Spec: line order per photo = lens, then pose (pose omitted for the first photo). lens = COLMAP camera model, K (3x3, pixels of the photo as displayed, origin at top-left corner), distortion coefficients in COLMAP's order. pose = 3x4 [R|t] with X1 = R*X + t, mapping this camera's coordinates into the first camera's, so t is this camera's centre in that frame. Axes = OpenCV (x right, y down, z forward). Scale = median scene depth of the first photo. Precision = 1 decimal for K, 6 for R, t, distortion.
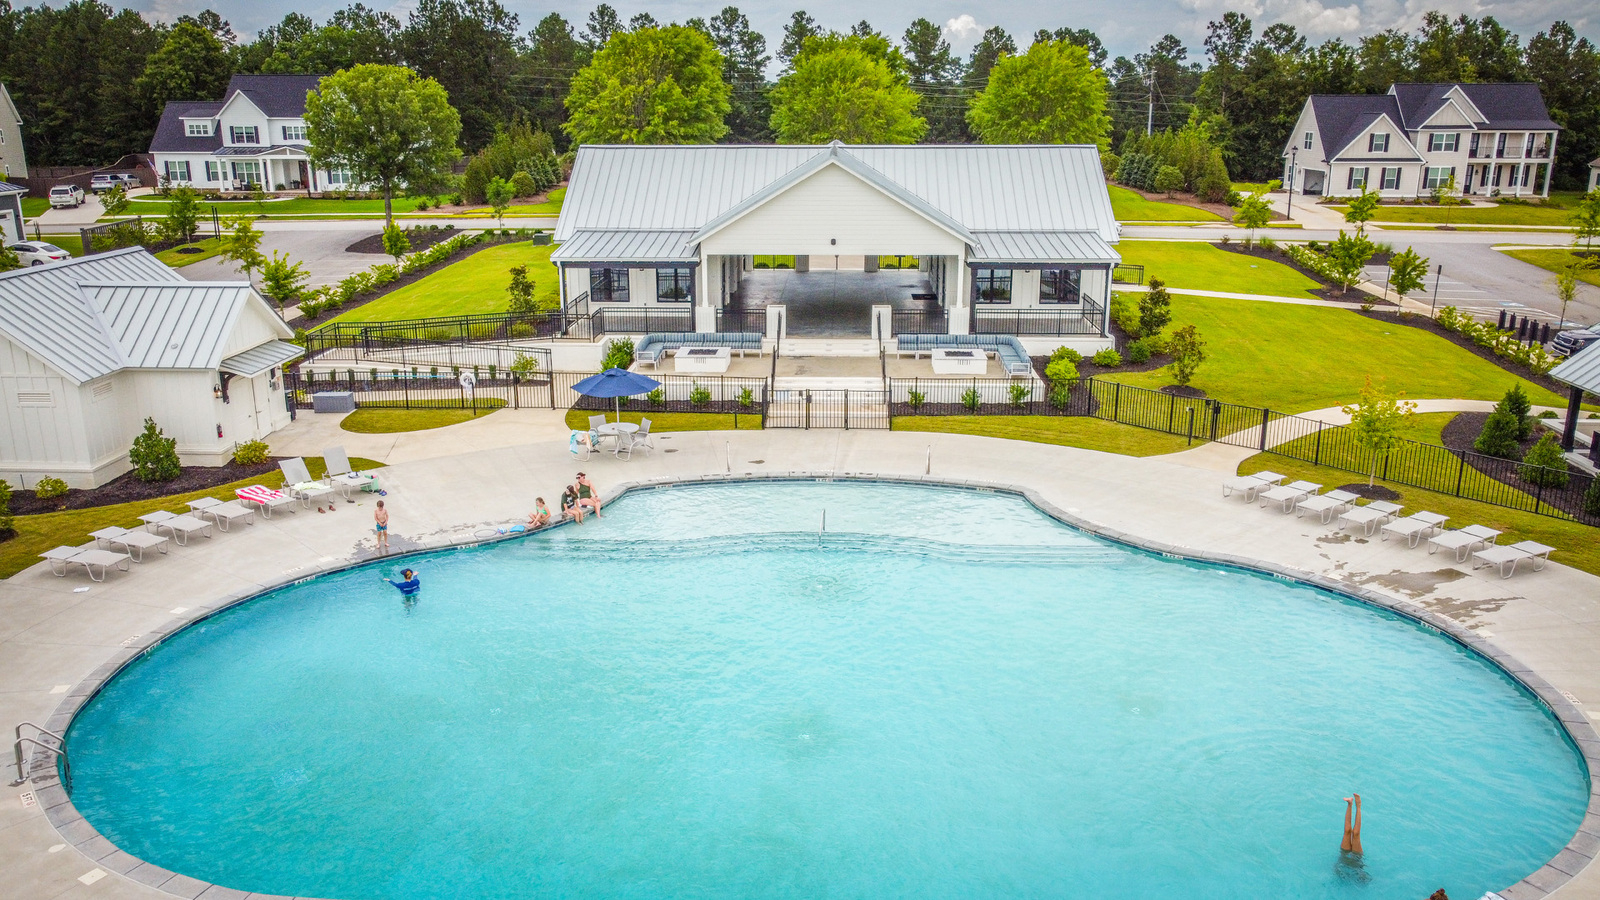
lens RADIAL K [[1207.8, 0, 792.0], [0, 1207.8, 450.1], [0, 0, 1]] dist [0.007512, 0.000199]
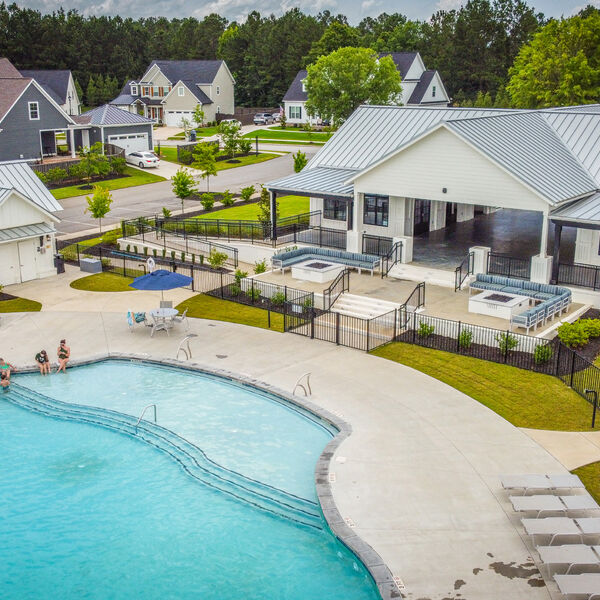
lens RADIAL K [[806.6, 0, 300.0], [0, 806.6, 300.0], [0, 0, 1]] dist [-0.009266, 0.023849]
pose [[0.809683, 0.160237, -0.564569, 0.467697], [-0.160007, 0.985832, 0.050324, -0.096697], [0.564634, 0.049589, 0.823850, 0.302672]]
